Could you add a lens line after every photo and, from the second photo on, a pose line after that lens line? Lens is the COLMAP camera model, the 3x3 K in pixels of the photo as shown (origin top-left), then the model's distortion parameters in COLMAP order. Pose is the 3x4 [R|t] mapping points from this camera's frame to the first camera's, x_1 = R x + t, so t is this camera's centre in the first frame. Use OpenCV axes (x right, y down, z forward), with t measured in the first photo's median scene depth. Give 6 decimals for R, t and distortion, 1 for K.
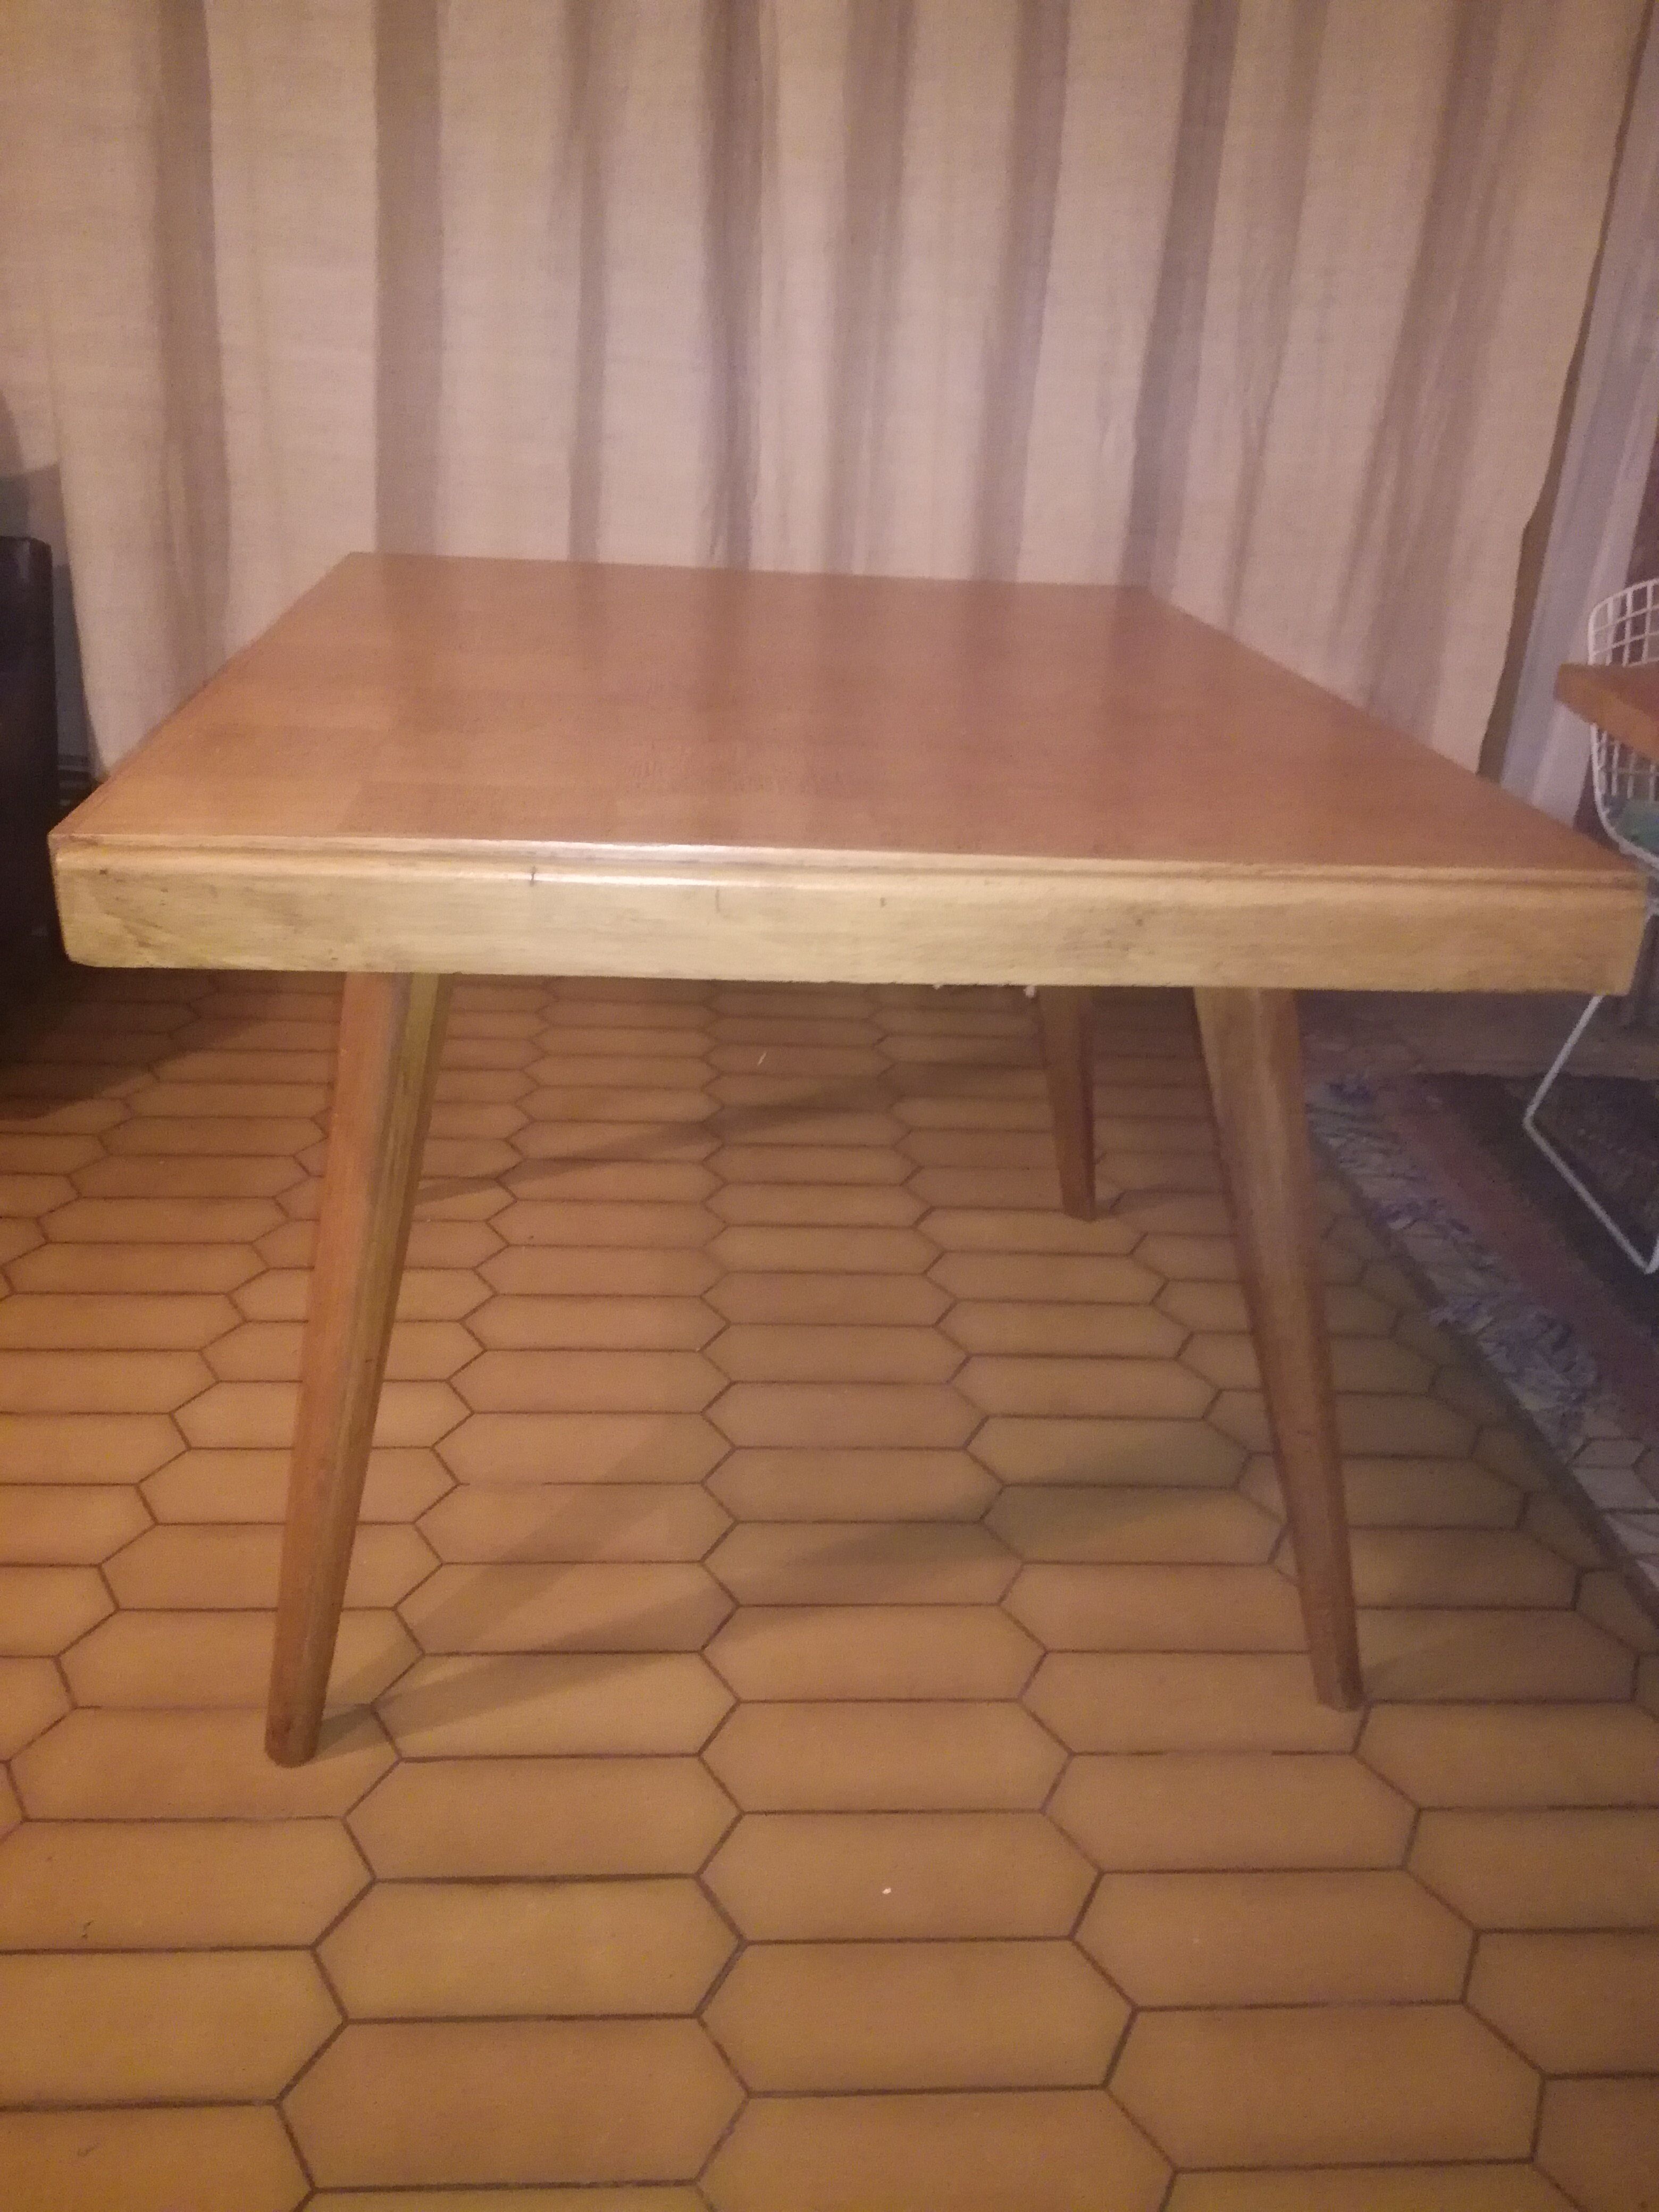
lens RADIAL K [[1683.9, 0, 850.6], [0, 1683.9, 1110.7], [0, 0, 1]] dist [0.024094, -0.066784]
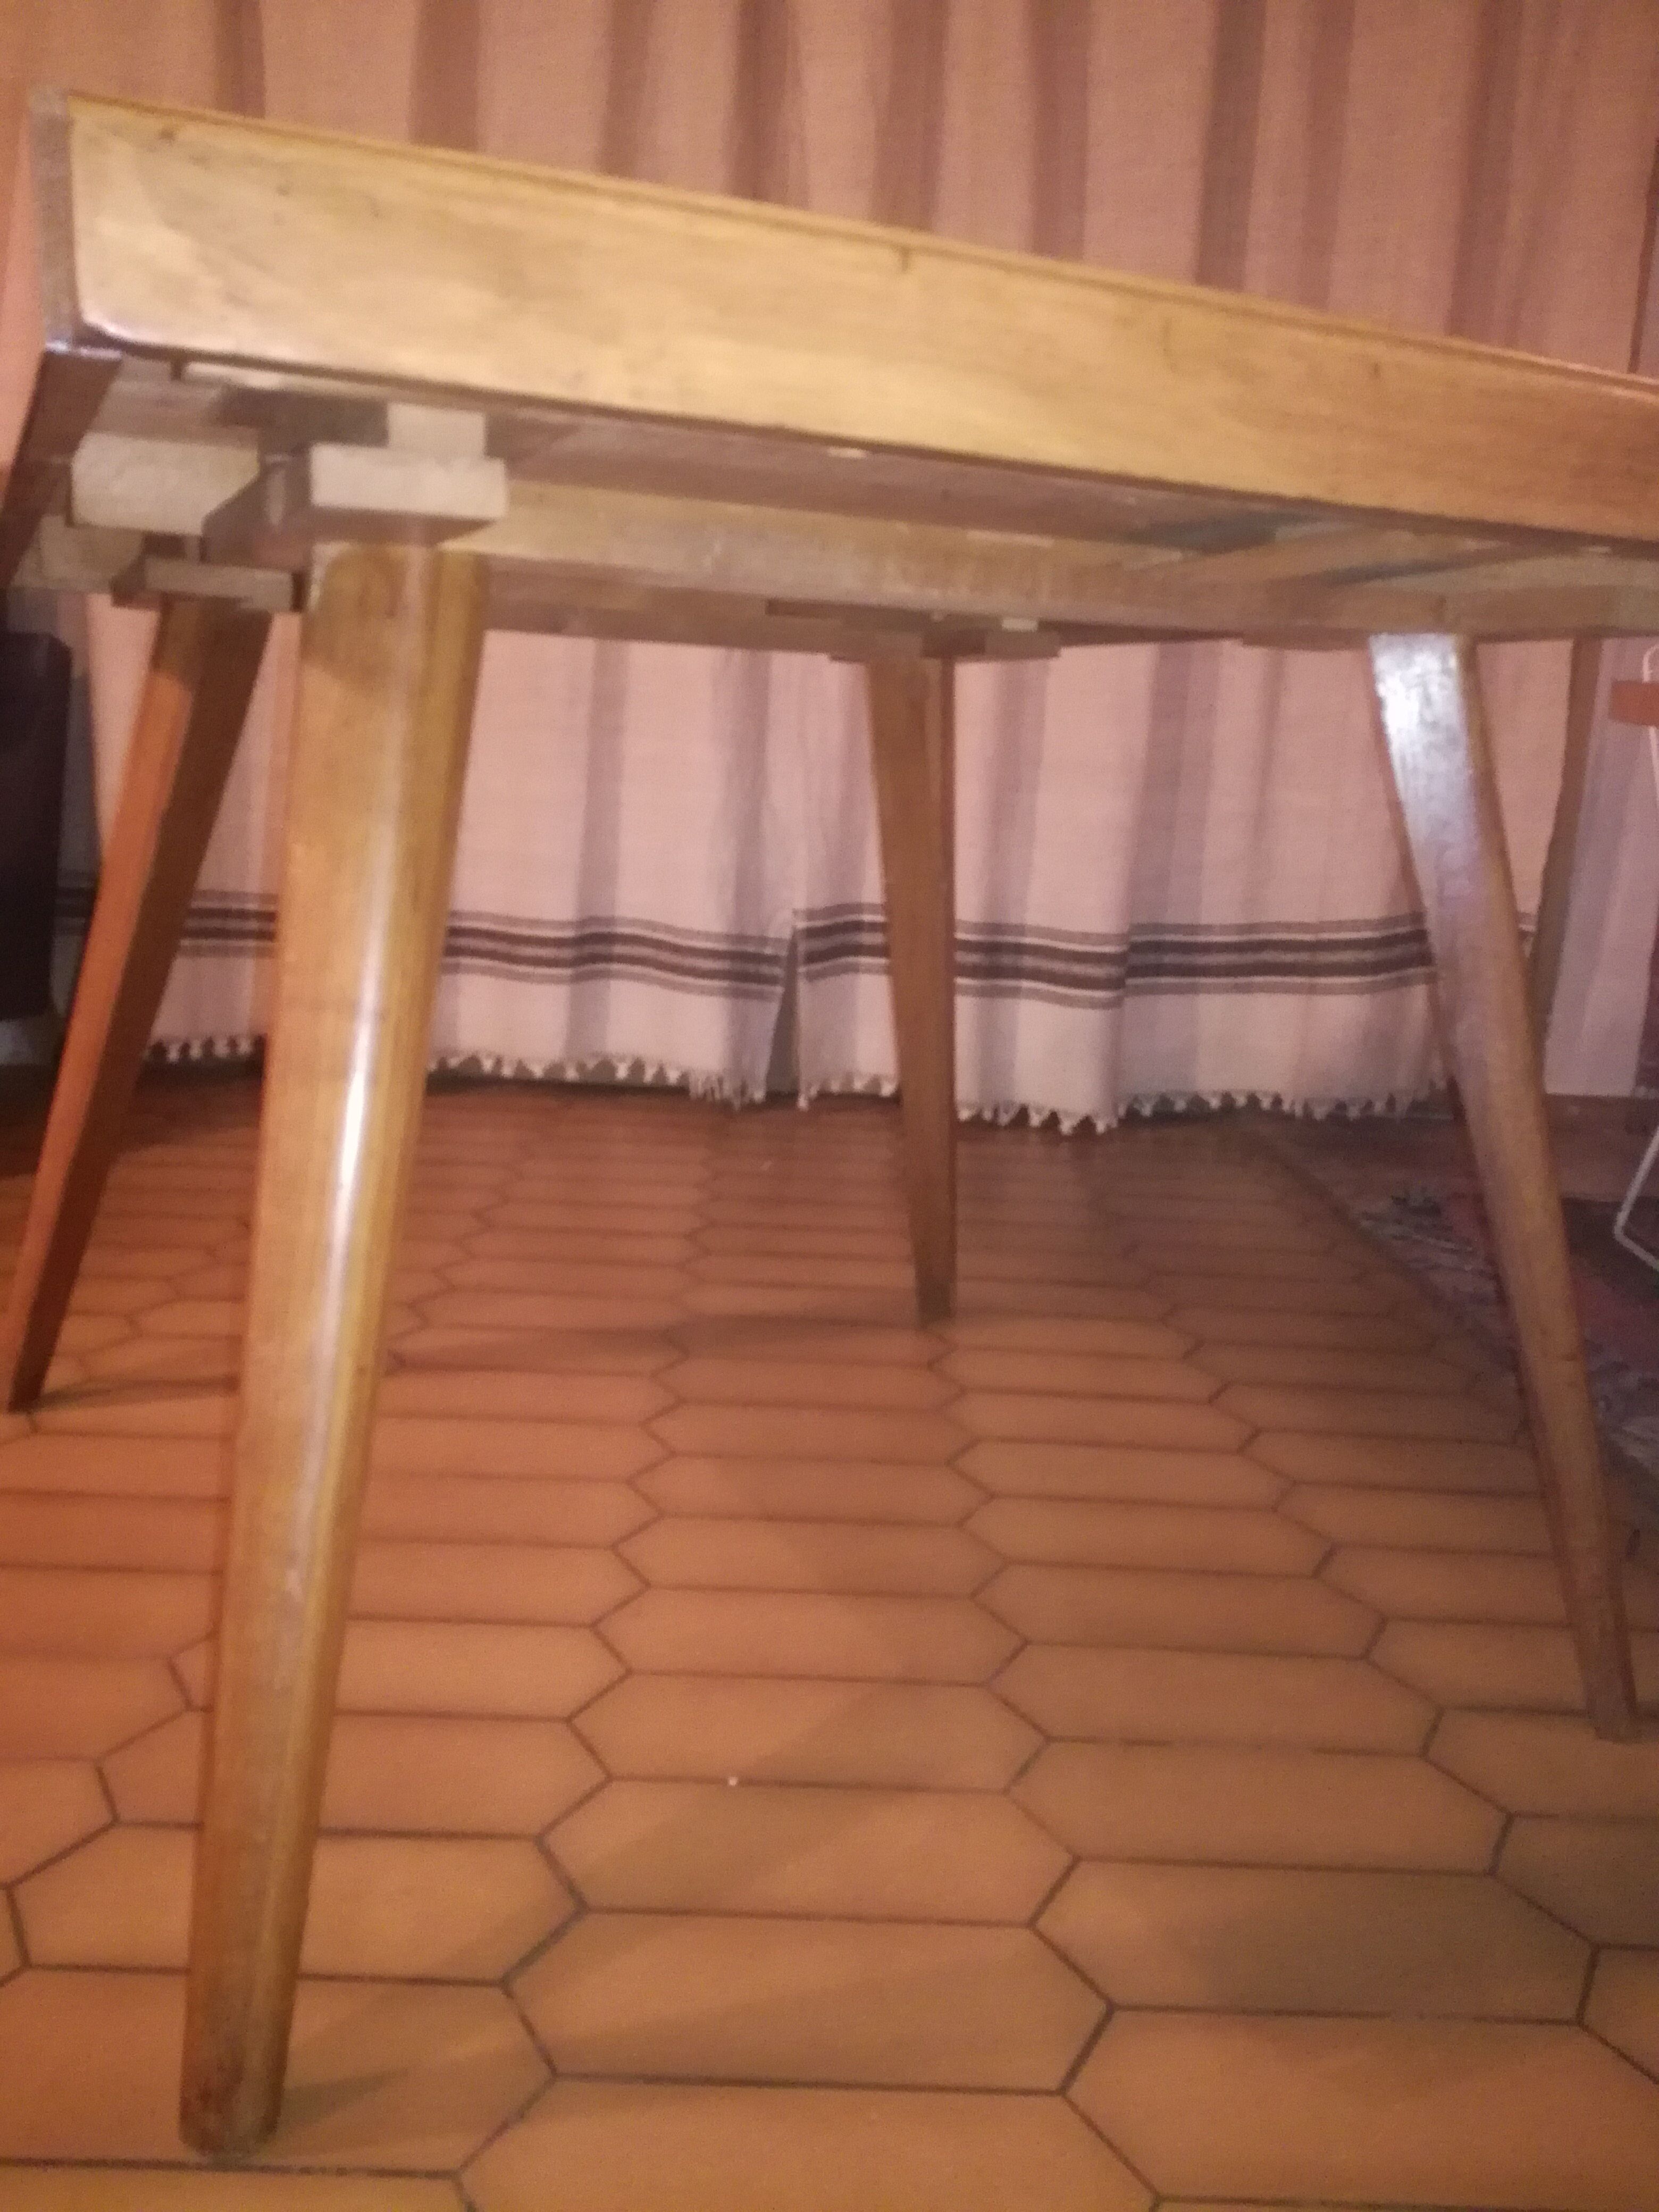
lens RADIAL K [[1683.9, 0, 842.3], [0, 1683.9, 1149.1], [0, 0, 1]] dist [0.024094, -0.066784]
pose [[0.998512, 0.008683, -0.053844, 0.044282], [-0.019107, 0.980373, -0.196224, 0.157703], [0.051083, 0.196961, 0.979080, 0.109264]]
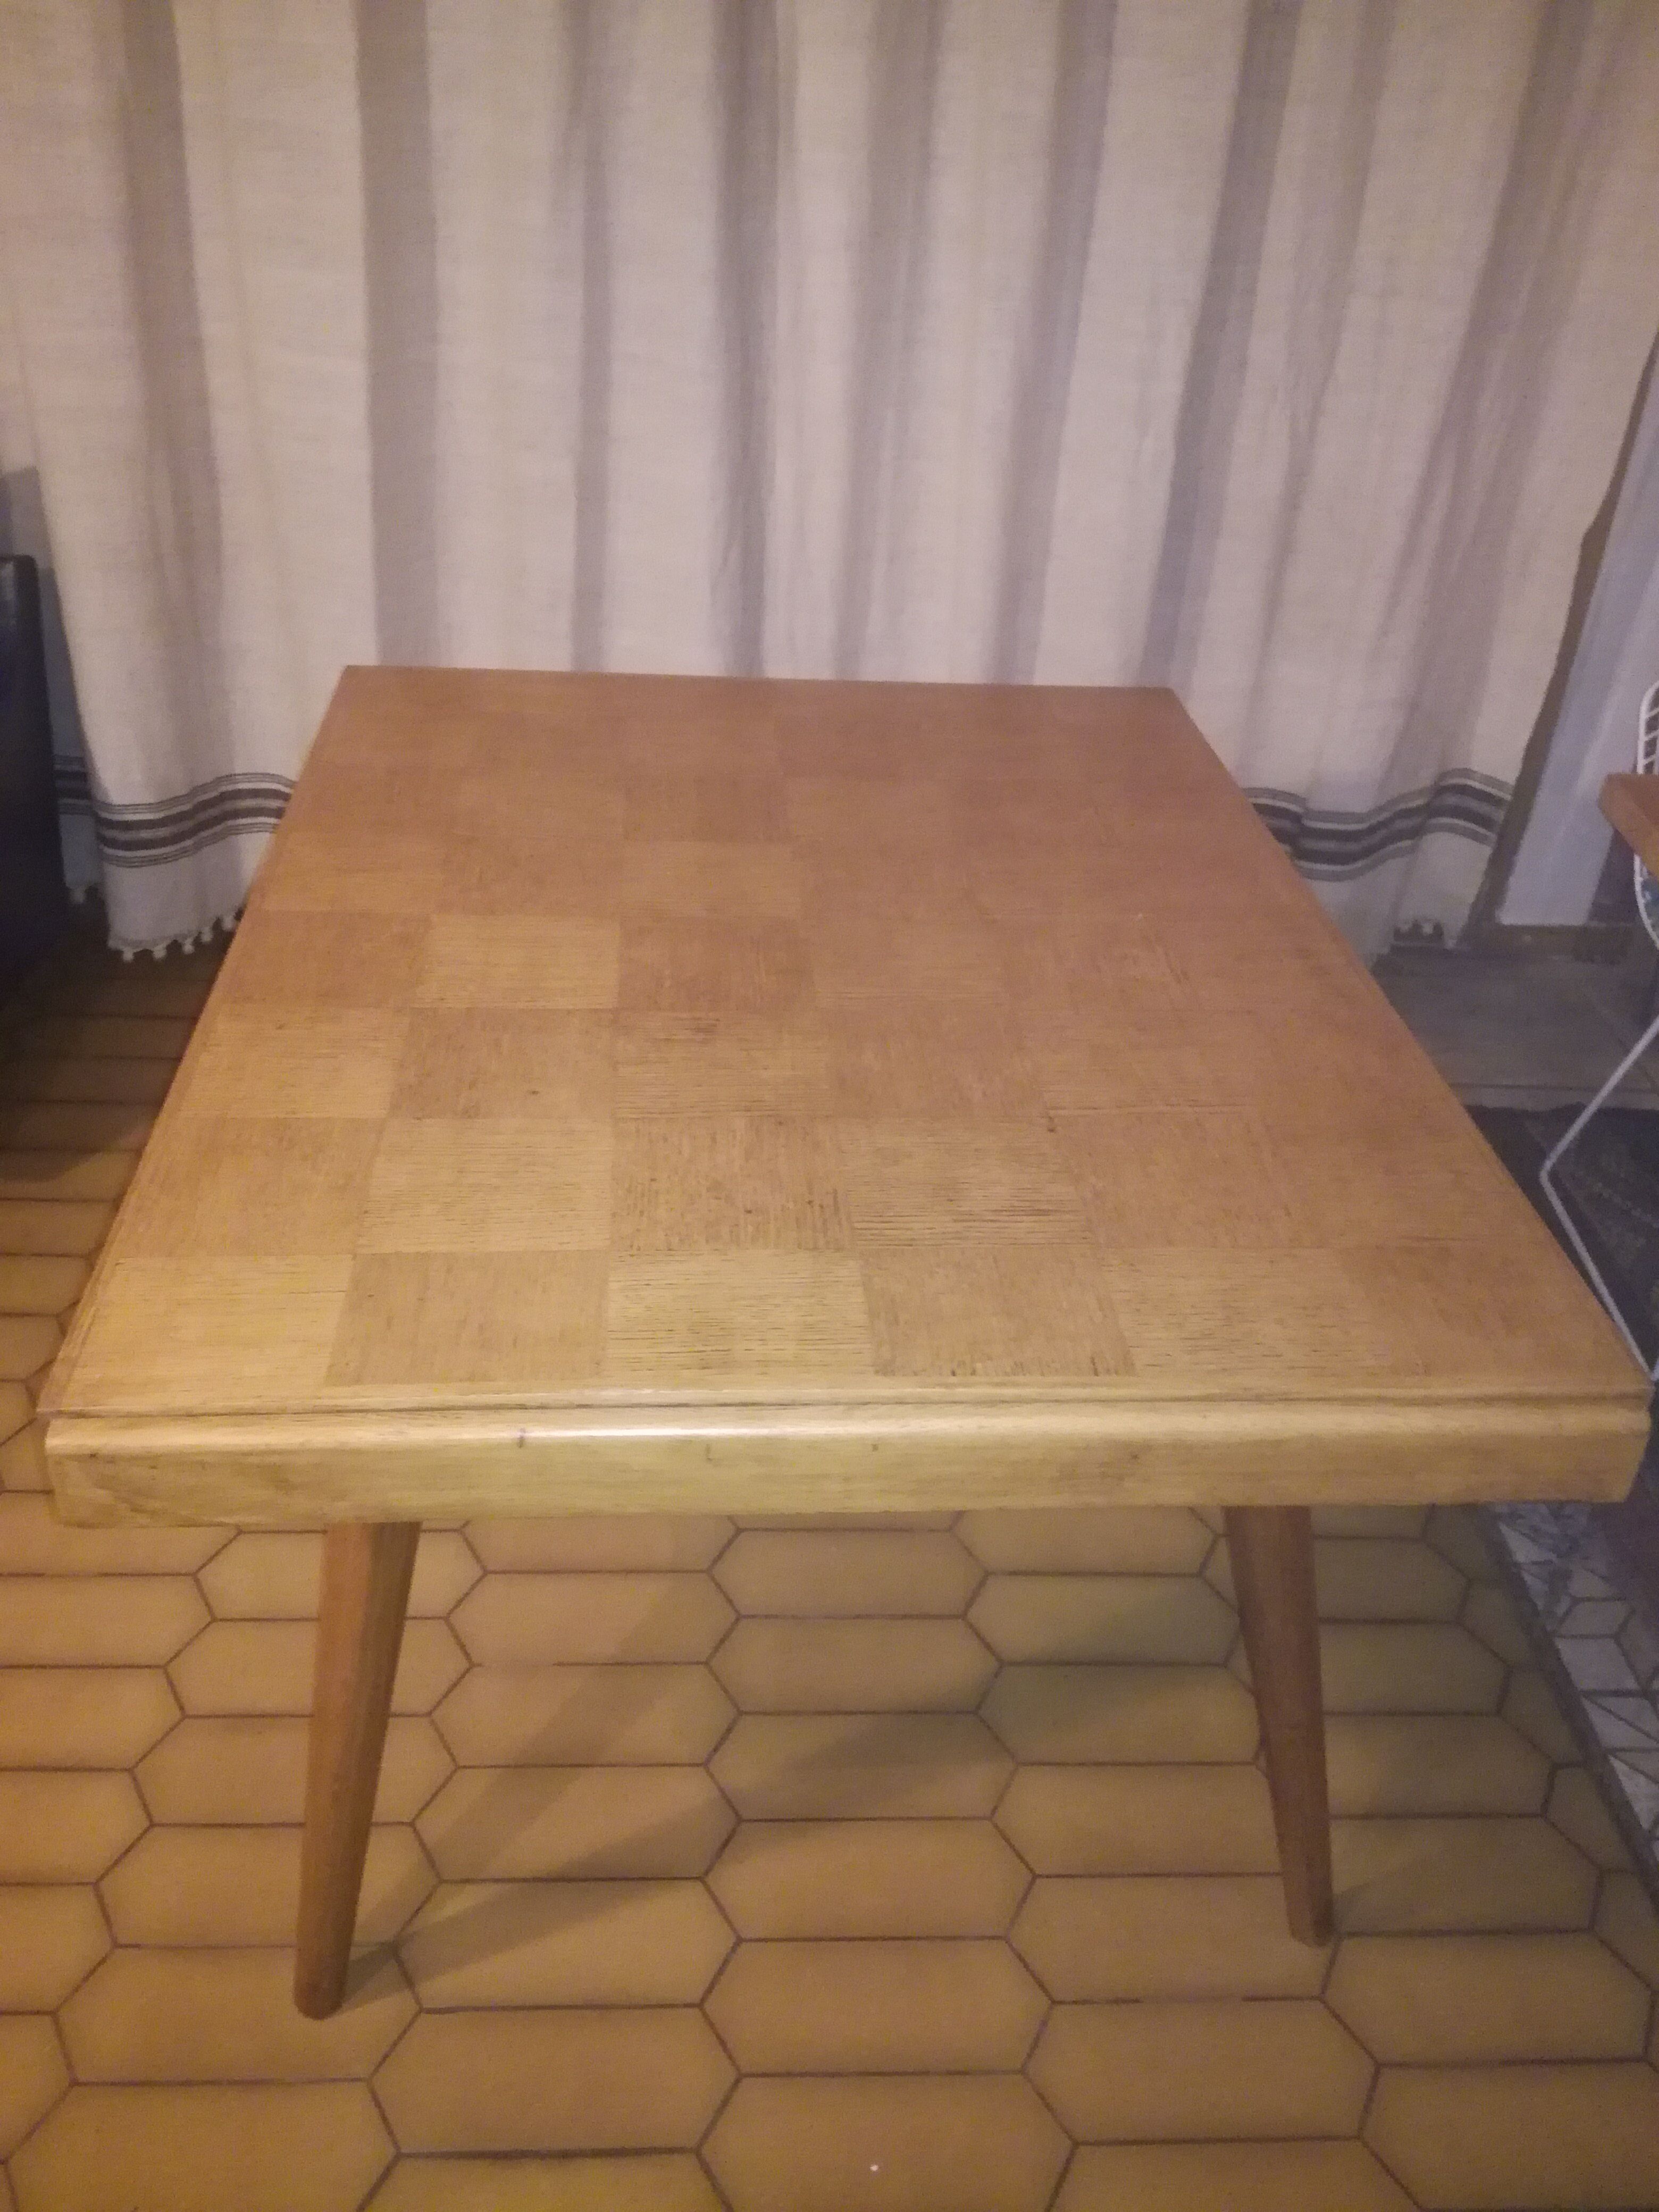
lens RADIAL K [[1683.9, 0, 854.2], [0, 1683.9, 1078.0], [0, 0, 1]] dist [0.024094, -0.066784]
pose [[0.999840, 0.013233, -0.012010, 0.006554], [-0.011432, 0.990189, 0.139268, -0.198134], [0.013735, -0.139108, 0.990182, 0.019511]]
